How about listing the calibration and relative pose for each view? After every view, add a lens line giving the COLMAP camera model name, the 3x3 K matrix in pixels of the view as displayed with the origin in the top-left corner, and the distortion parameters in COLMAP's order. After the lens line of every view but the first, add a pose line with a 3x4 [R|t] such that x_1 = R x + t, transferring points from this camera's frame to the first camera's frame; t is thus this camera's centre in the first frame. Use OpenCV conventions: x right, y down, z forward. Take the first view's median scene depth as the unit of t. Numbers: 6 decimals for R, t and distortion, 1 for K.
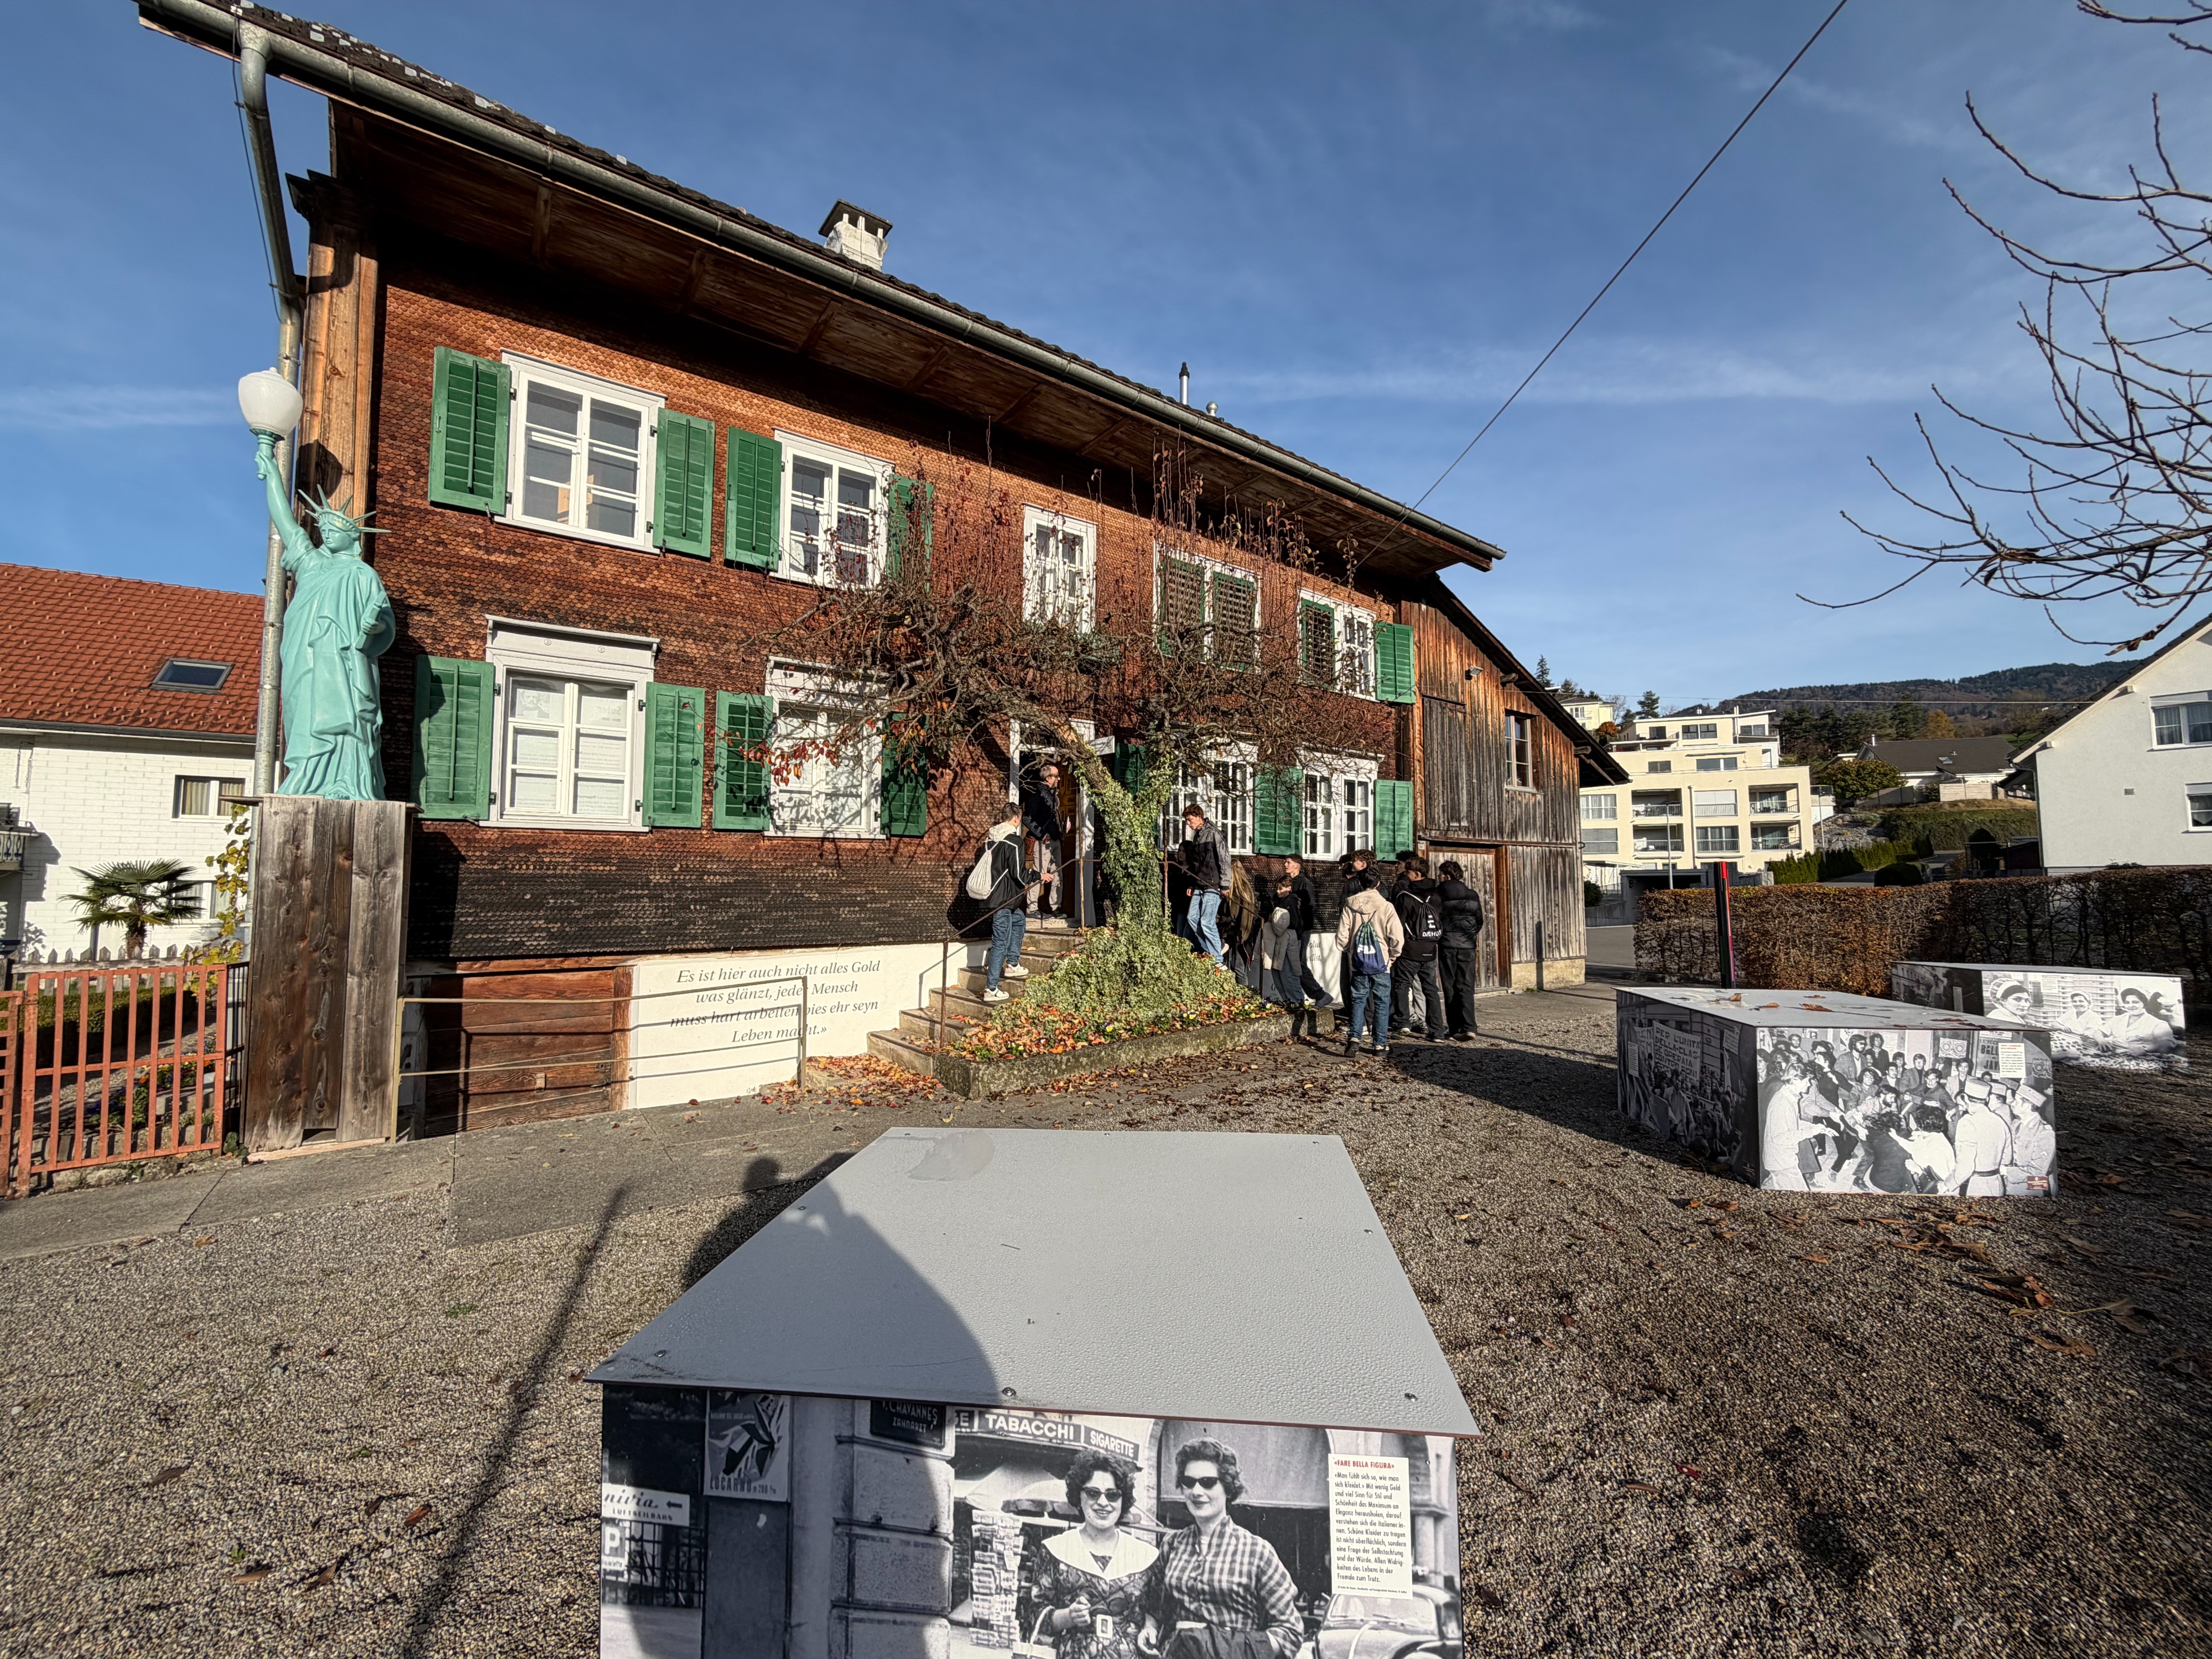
lens RADIAL K [[882.4, 0, 1105.8], [0, 882.4, 829.5], [0, 0, 1]] dist [-0.000751, -0.000241]
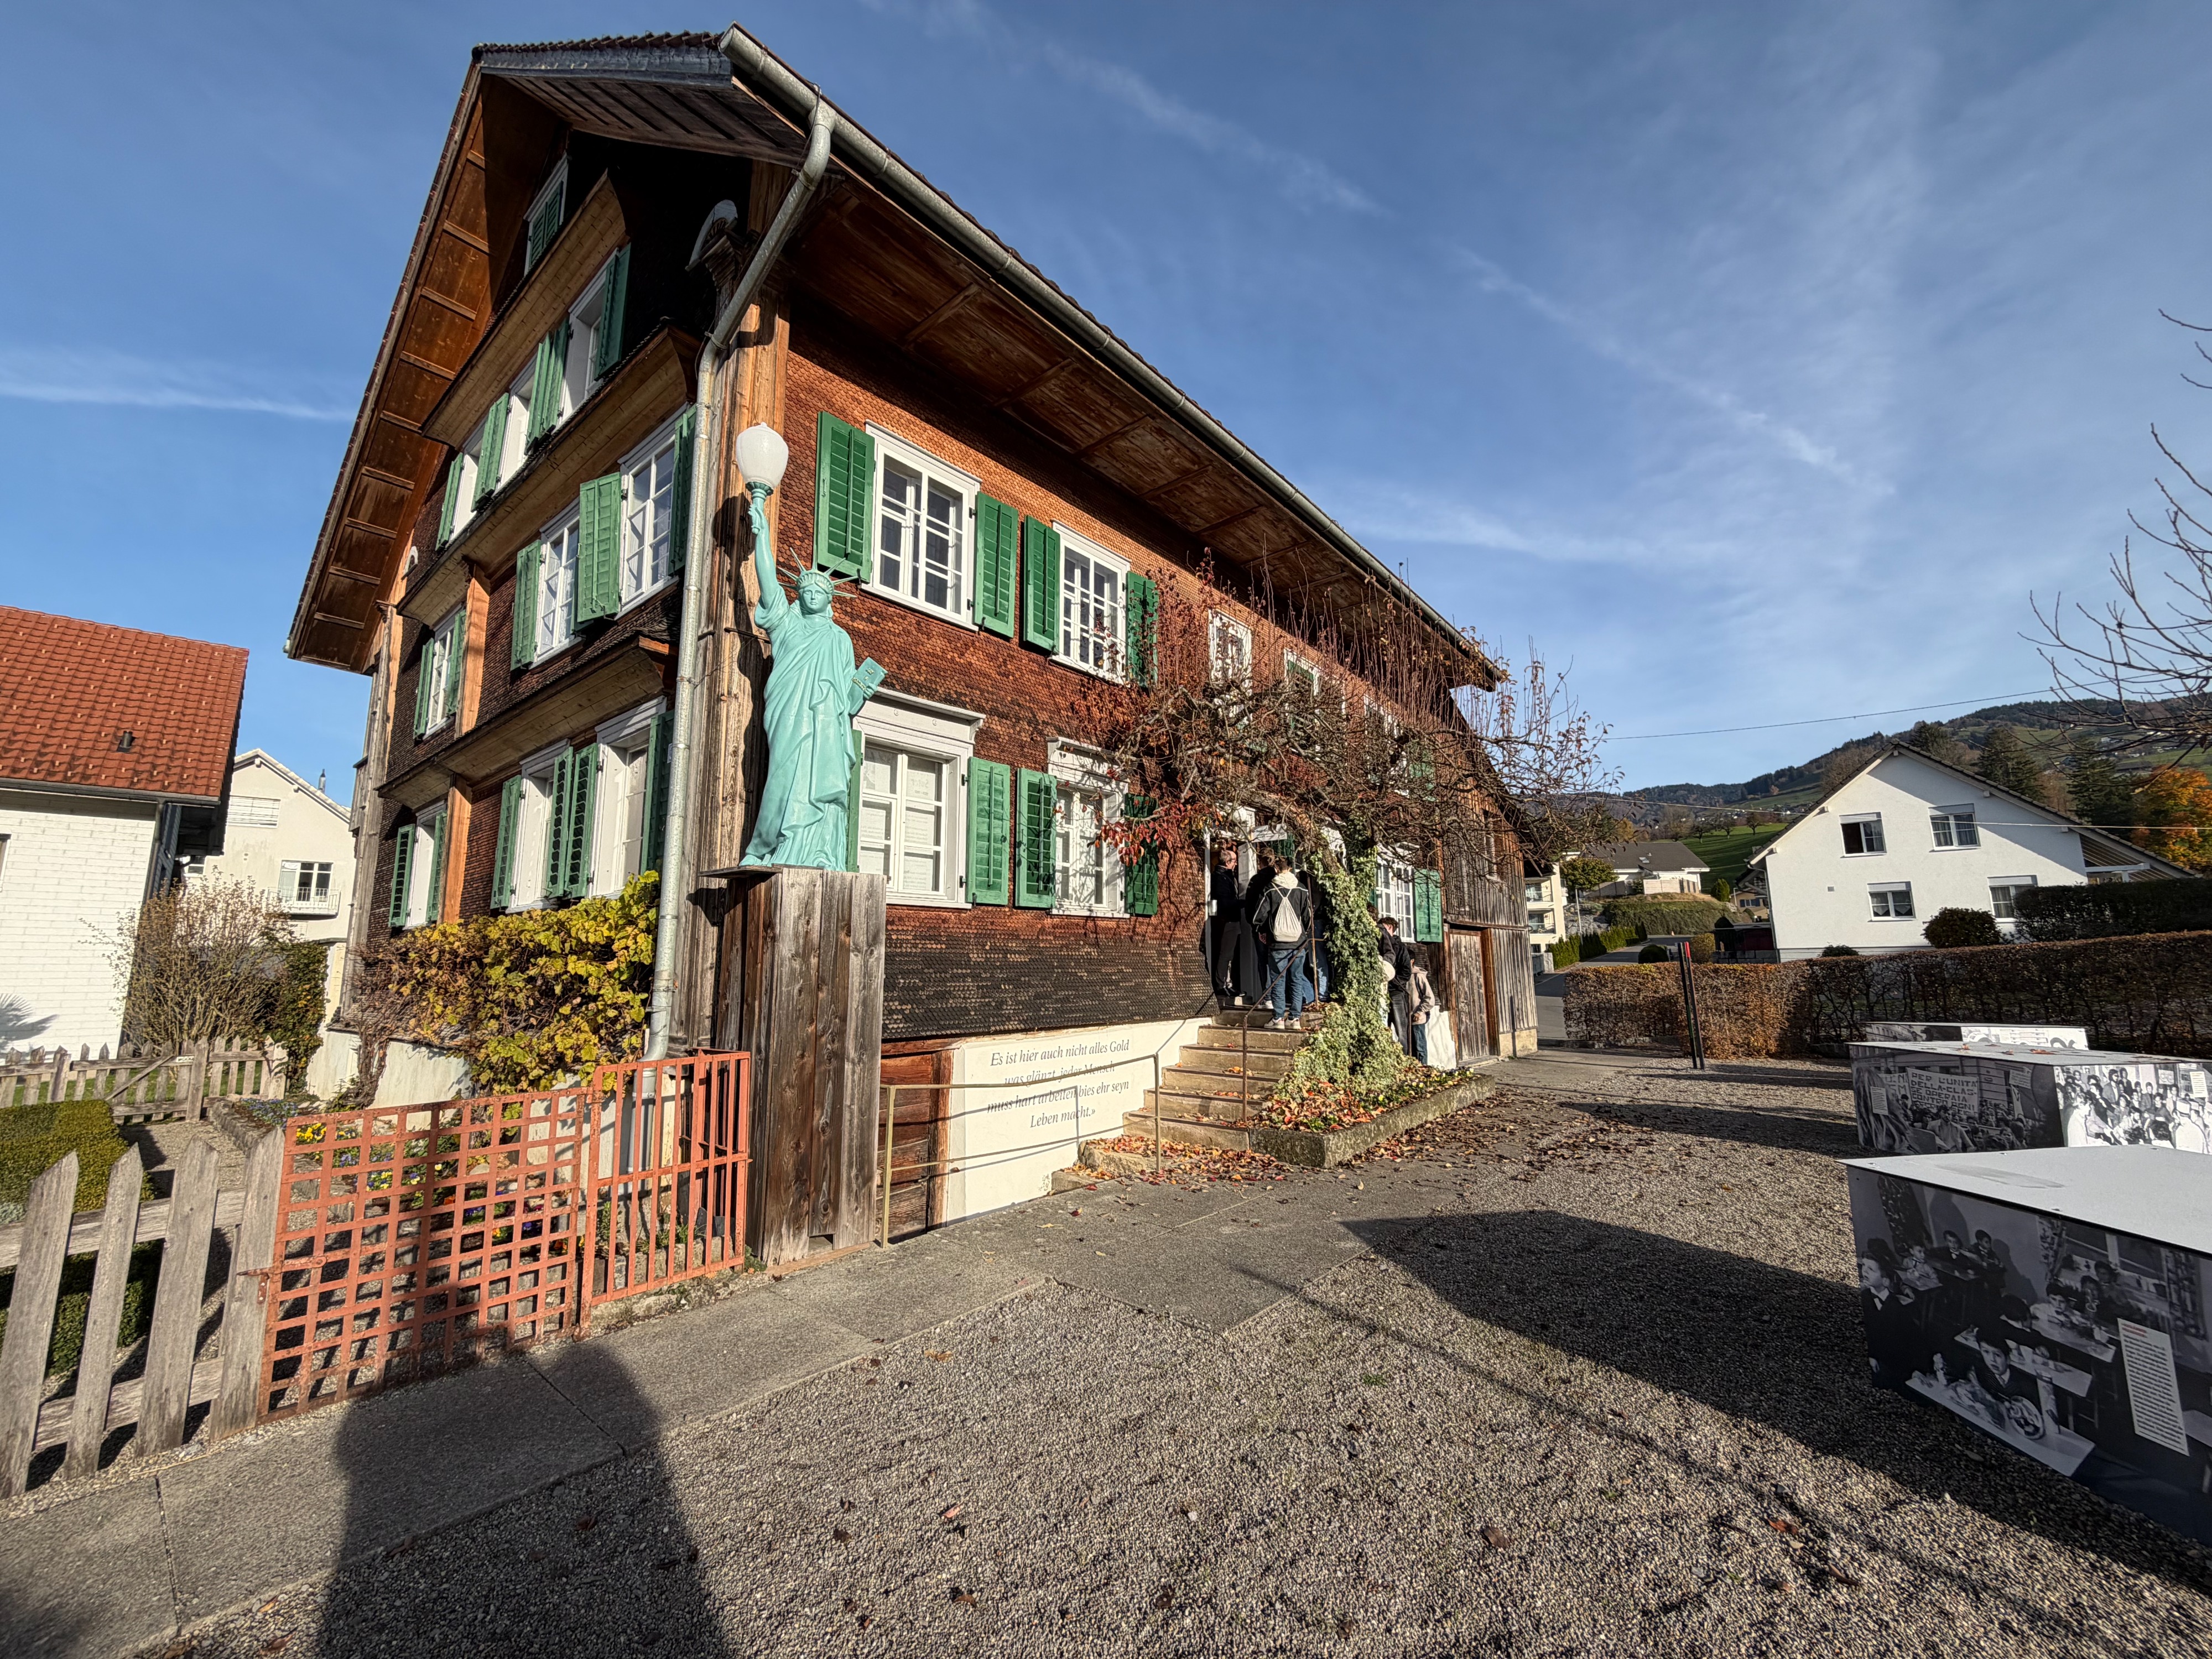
lens RADIAL K [[882.4, 0, 1114.1], [0, 882.4, 826.7], [0, 0, 1]] dist [-0.000751, -0.000241]
pose [[0.971661, 0.032769, 0.234097, -0.594909], [-0.010314, 0.995279, -0.096511, 0.004725], [-0.236154, 0.091361, 0.967411, 0.010665]]
